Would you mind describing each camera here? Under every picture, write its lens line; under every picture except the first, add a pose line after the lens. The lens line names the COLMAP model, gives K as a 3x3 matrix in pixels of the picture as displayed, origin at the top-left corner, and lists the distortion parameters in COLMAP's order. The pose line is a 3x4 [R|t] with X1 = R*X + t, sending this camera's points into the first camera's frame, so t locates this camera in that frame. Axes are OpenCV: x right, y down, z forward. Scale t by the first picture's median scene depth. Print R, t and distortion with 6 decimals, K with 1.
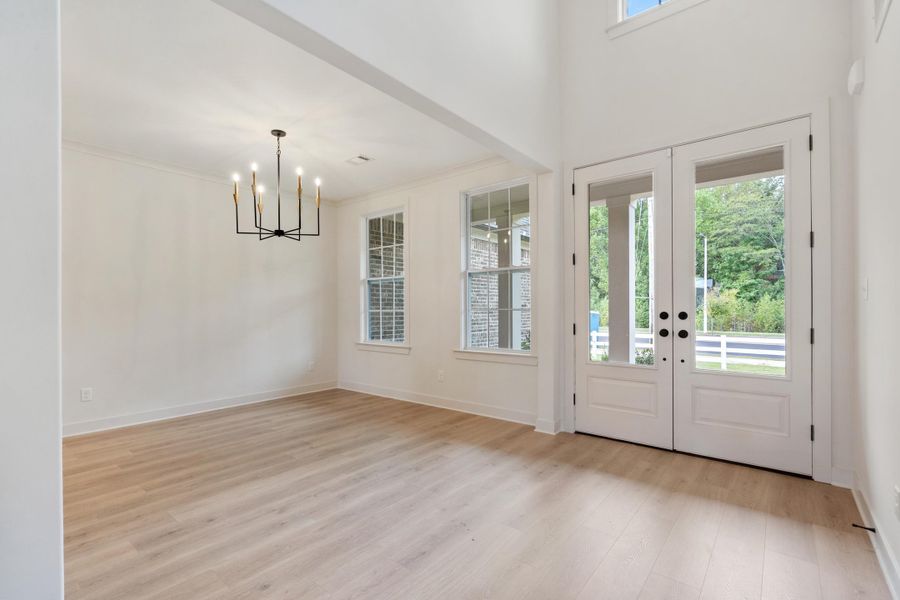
lens RADIAL K [[412.9, 0, 448.8], [0, 412.9, 308.1], [0, 0, 1]] dist [-0.000384, 0.000140]
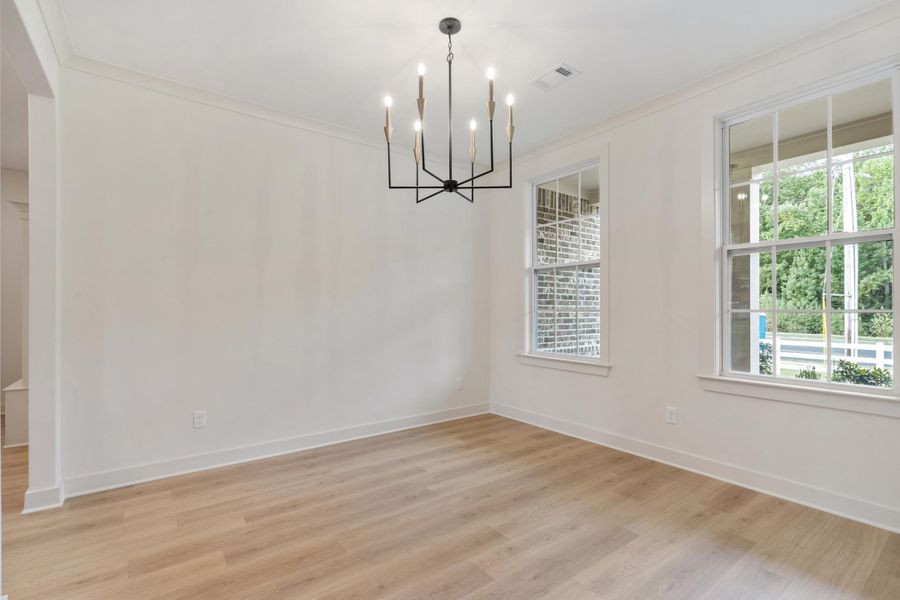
lens RADIAL K [[413.2, 0, 437.8], [0, 413.2, 307.0], [0, 0, 1]] dist [-0.000536, -0.000131]
pose [[0.964906, 0.004346, -0.262559, -0.222446], [-0.004426, 0.999990, 0.000286, 0.000064], [0.262558, 0.000886, 0.964916, 0.331454]]
